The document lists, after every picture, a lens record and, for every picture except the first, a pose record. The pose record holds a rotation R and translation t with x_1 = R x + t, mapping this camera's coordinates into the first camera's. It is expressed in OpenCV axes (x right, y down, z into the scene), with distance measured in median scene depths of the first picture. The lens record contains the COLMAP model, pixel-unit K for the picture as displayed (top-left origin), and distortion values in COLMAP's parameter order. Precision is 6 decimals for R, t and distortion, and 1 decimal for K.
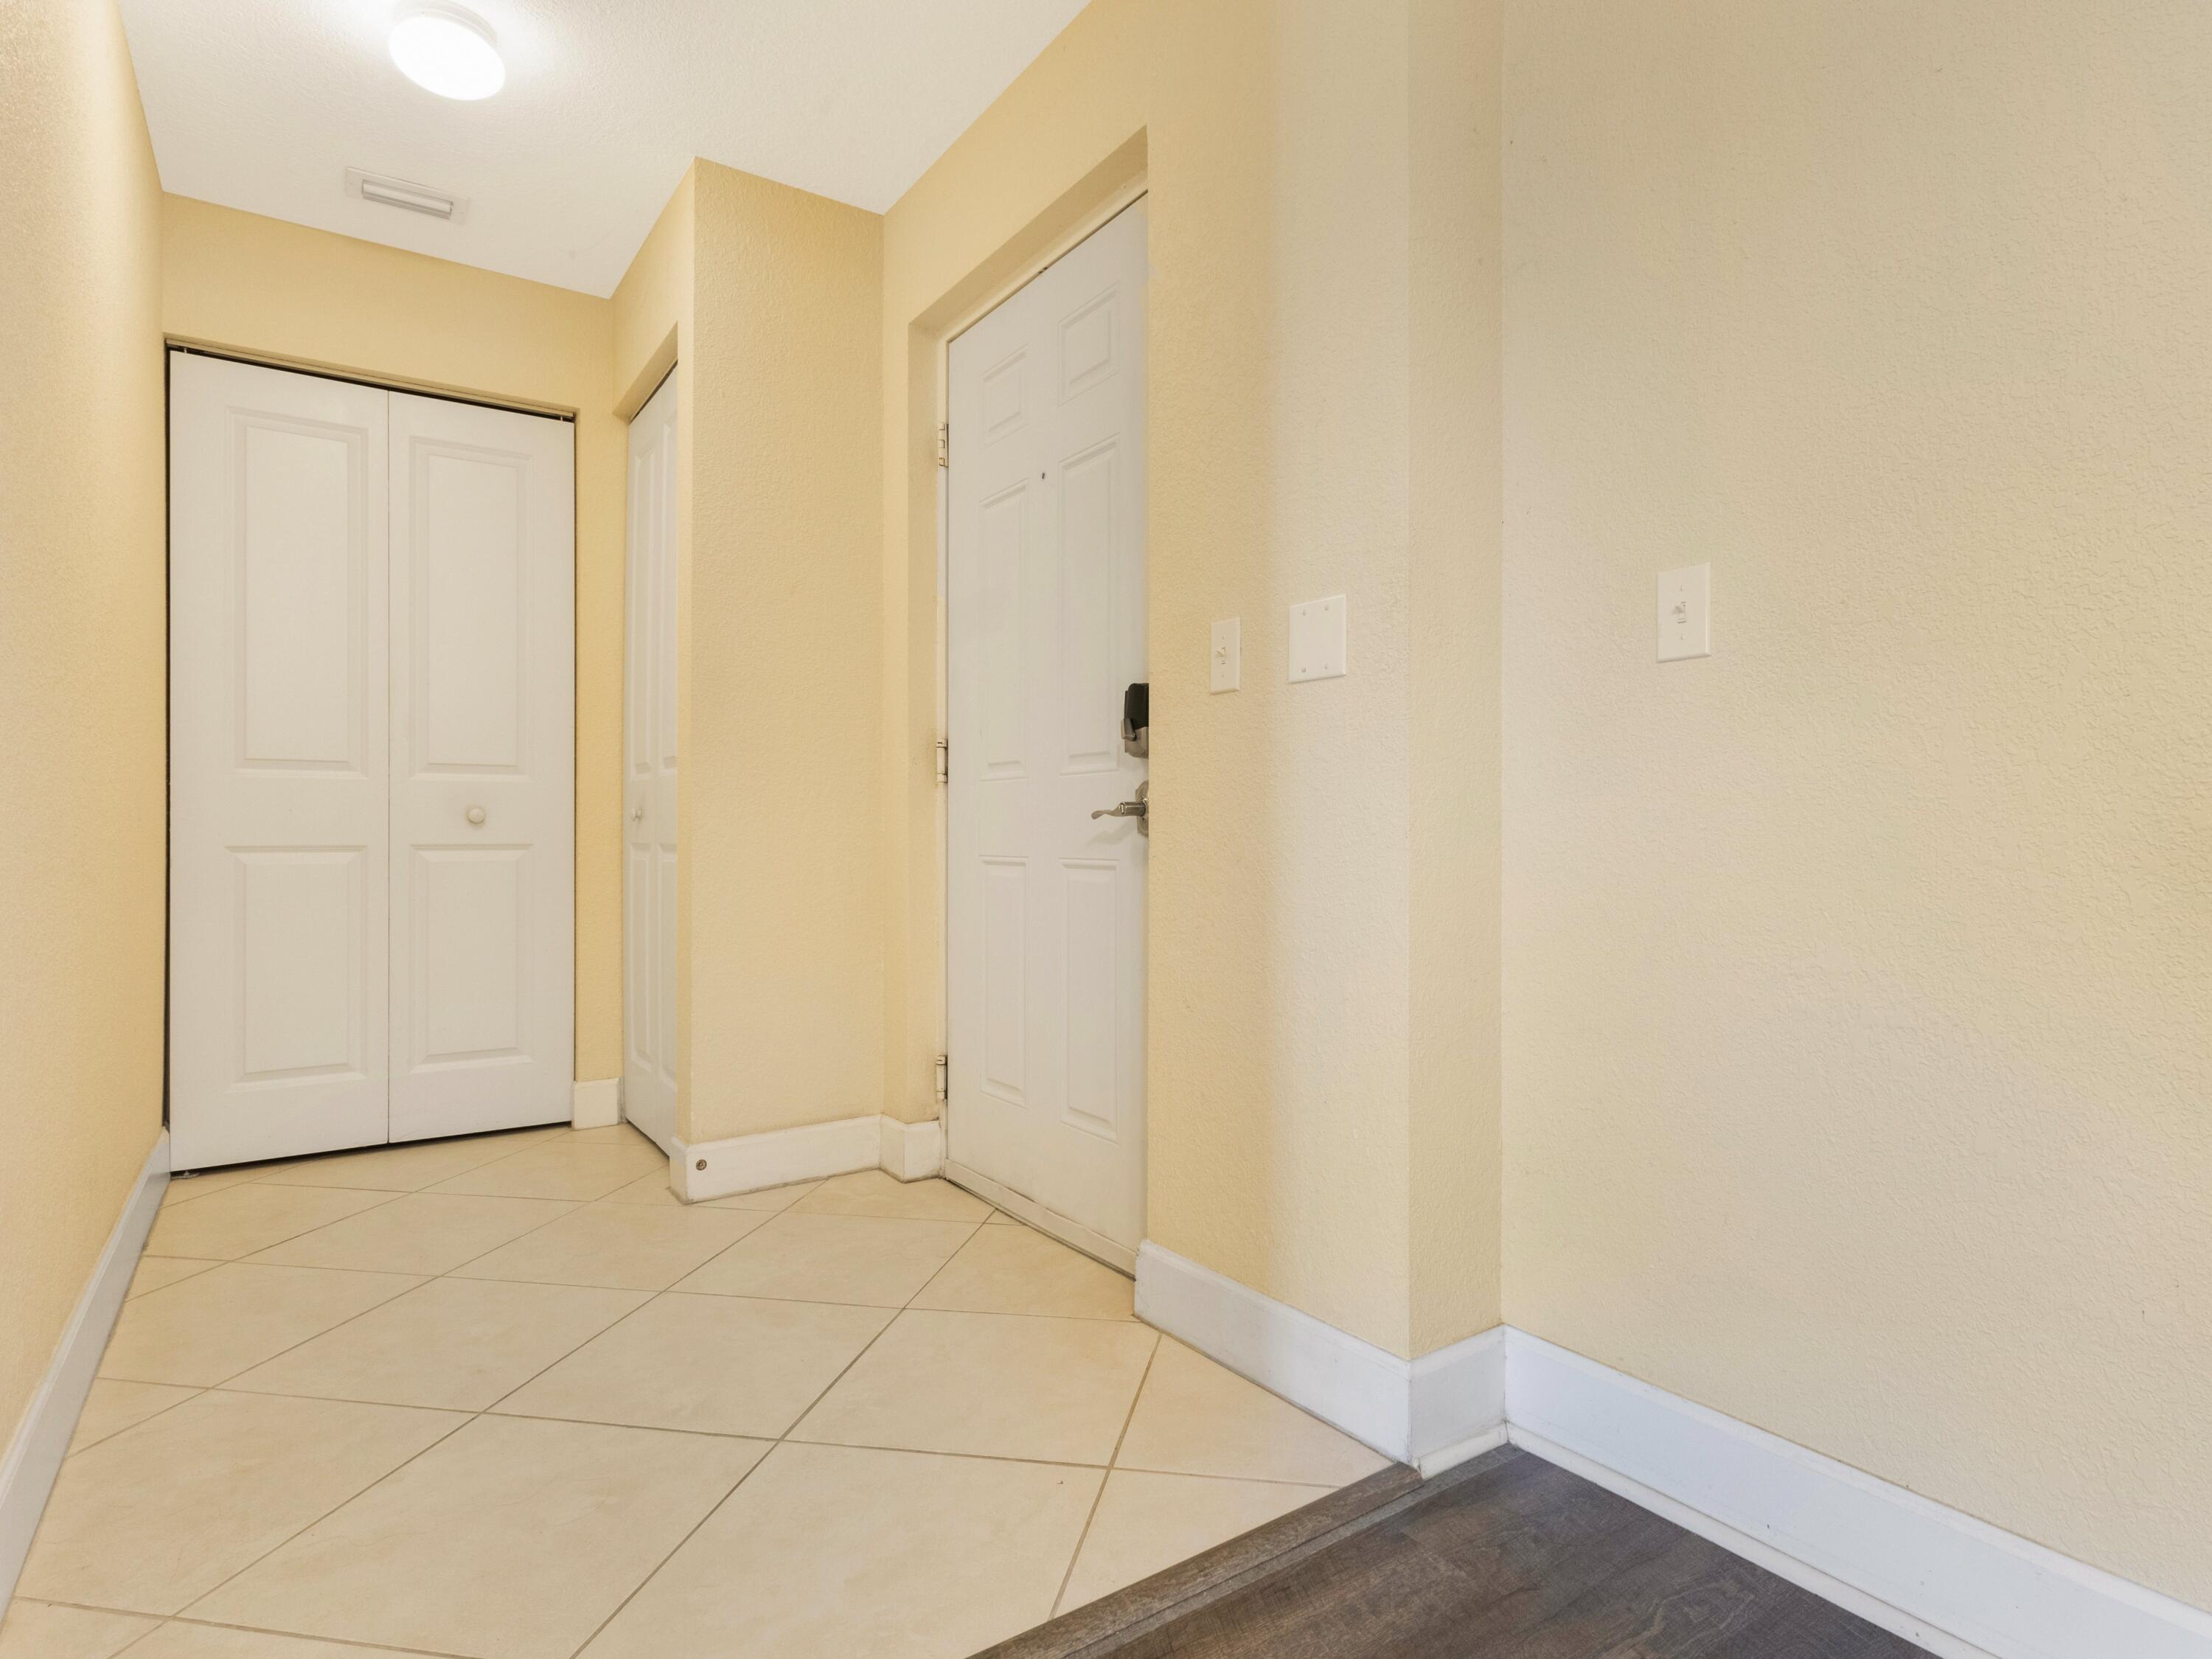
lens RADIAL K [[1194.4, 0, 1146.0], [0, 1194.4, 826.6], [0, 0, 1]] dist [0.000951, 0.000078]
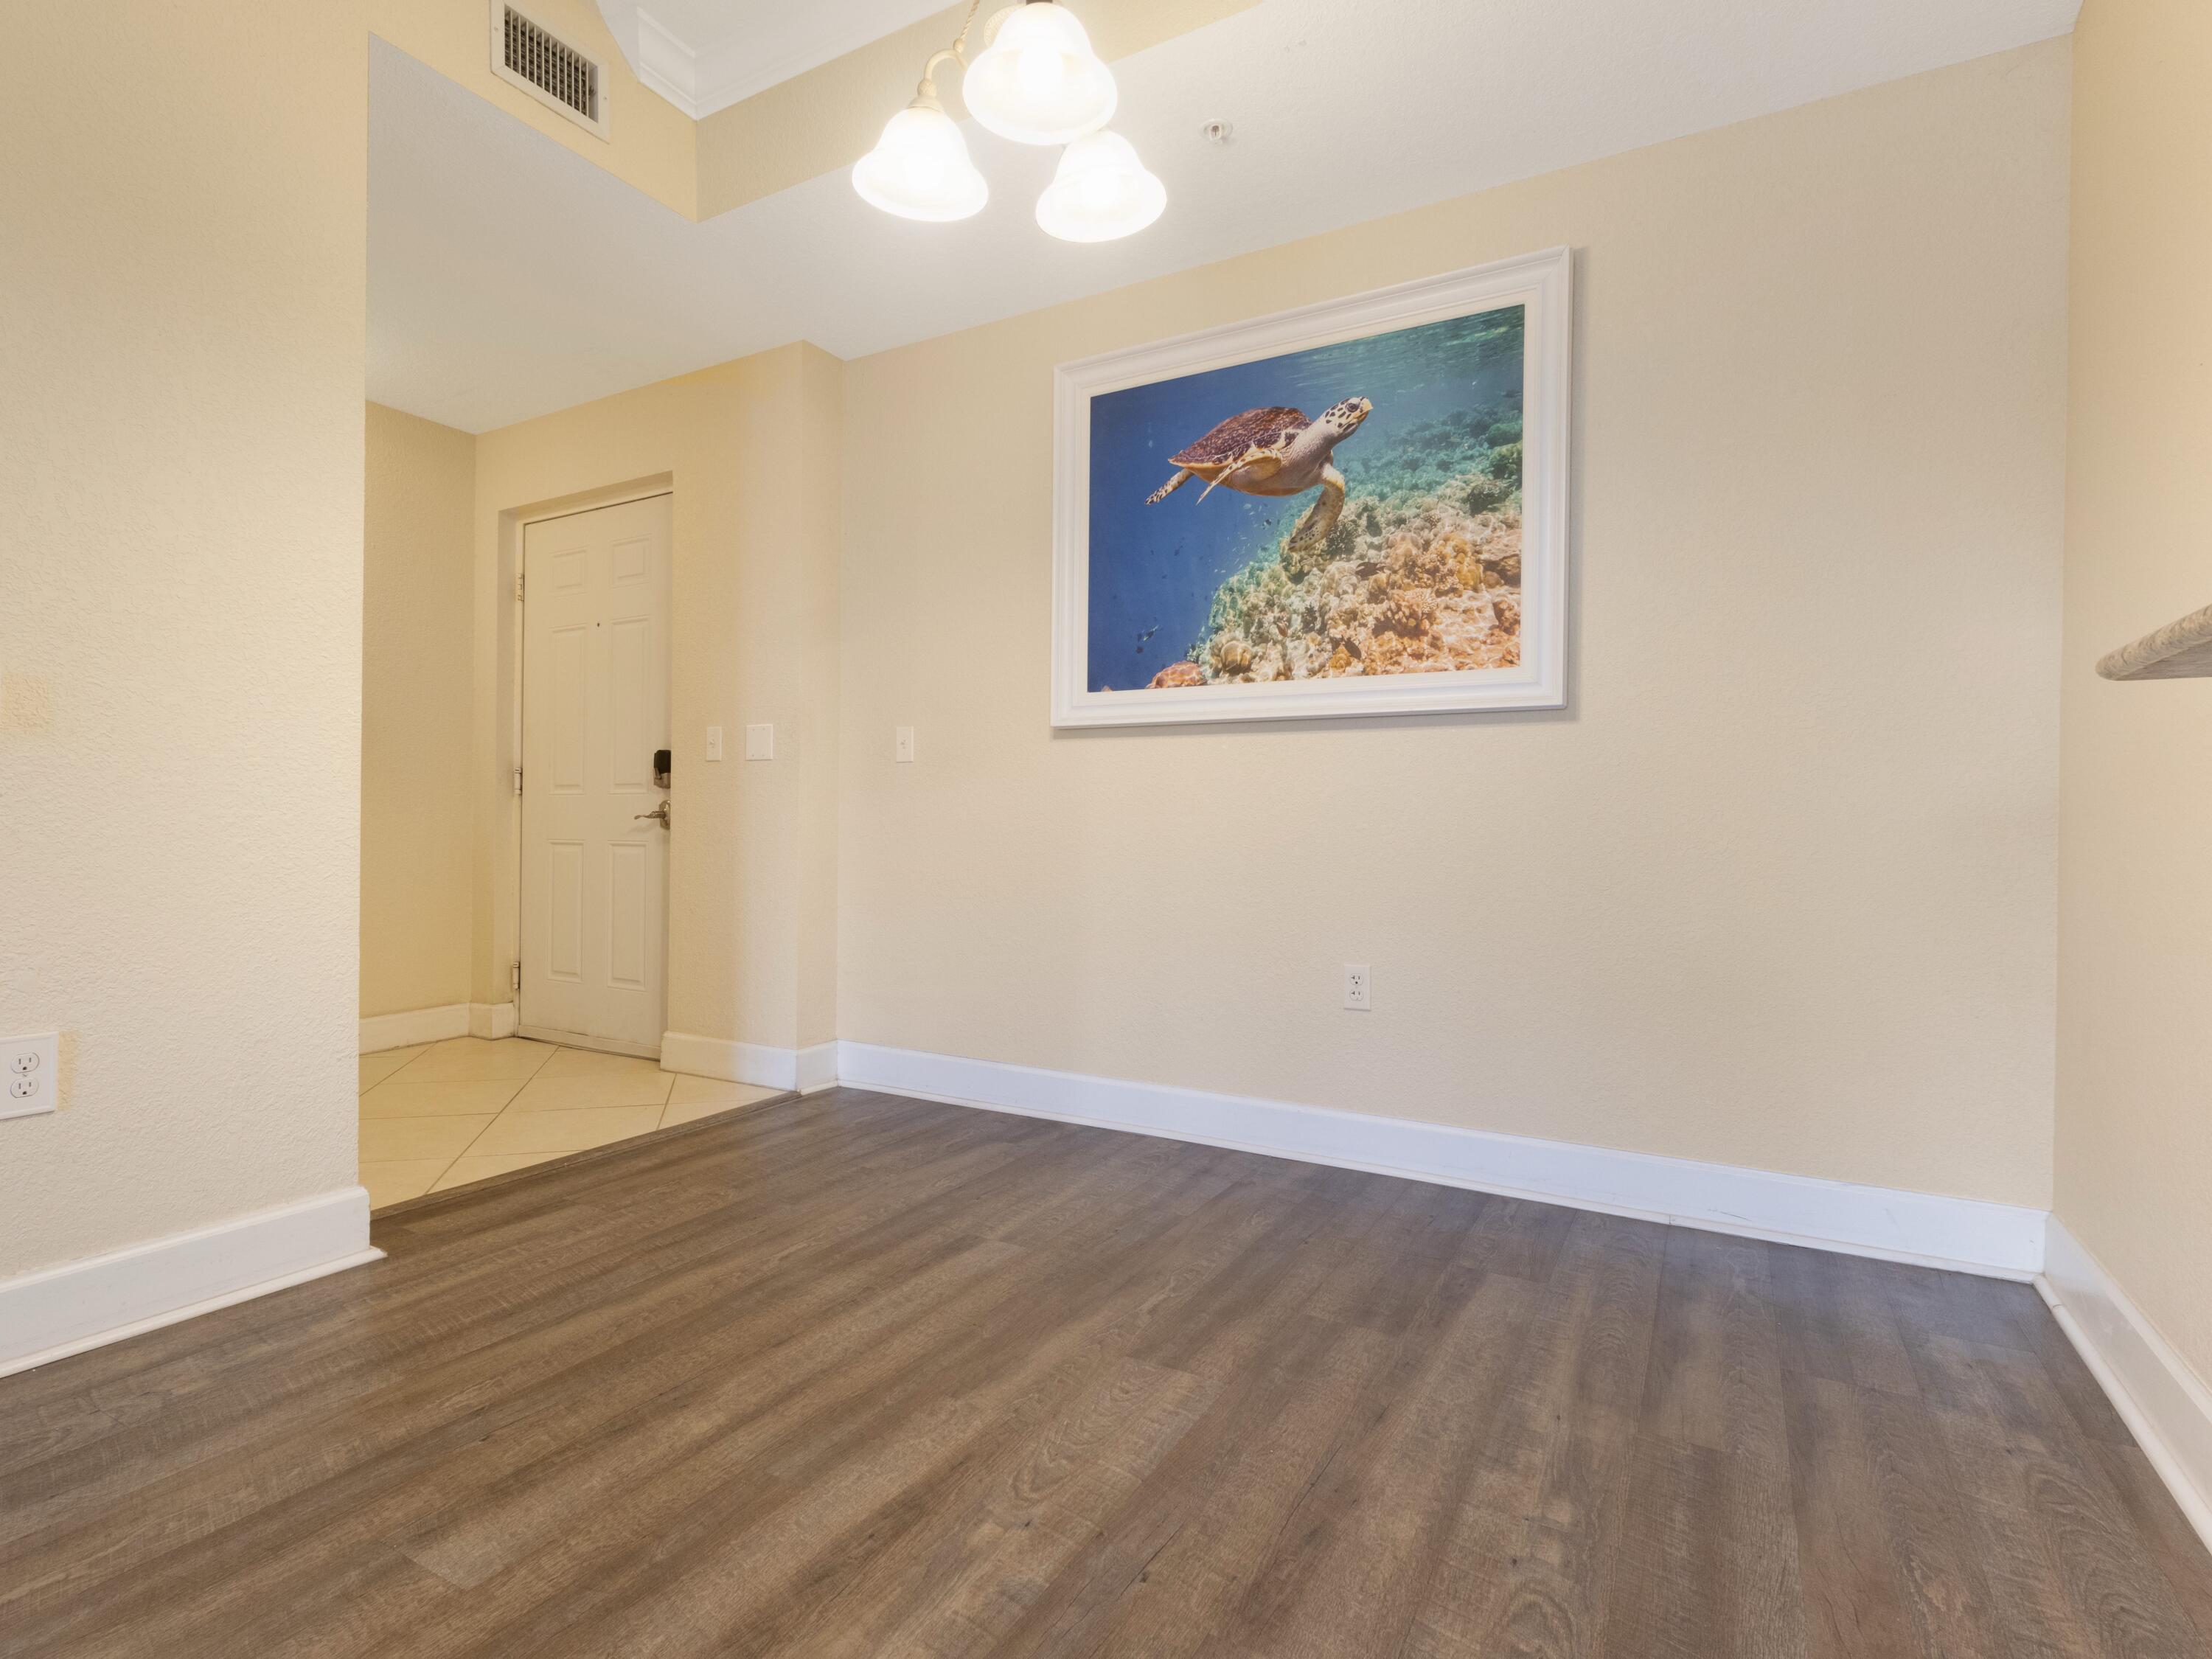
lens RADIAL K [[1135.2, 0, 1037.1], [0, 1135.2, 827.1], [0, 0, 1]] dist [0.004294, 0.001988]
pose [[0.918383, 0.009300, 0.395582, -0.145592], [-0.011726, 0.999924, 0.003714, -0.007351], [-0.395518, -0.008049, 0.918423, -0.769490]]
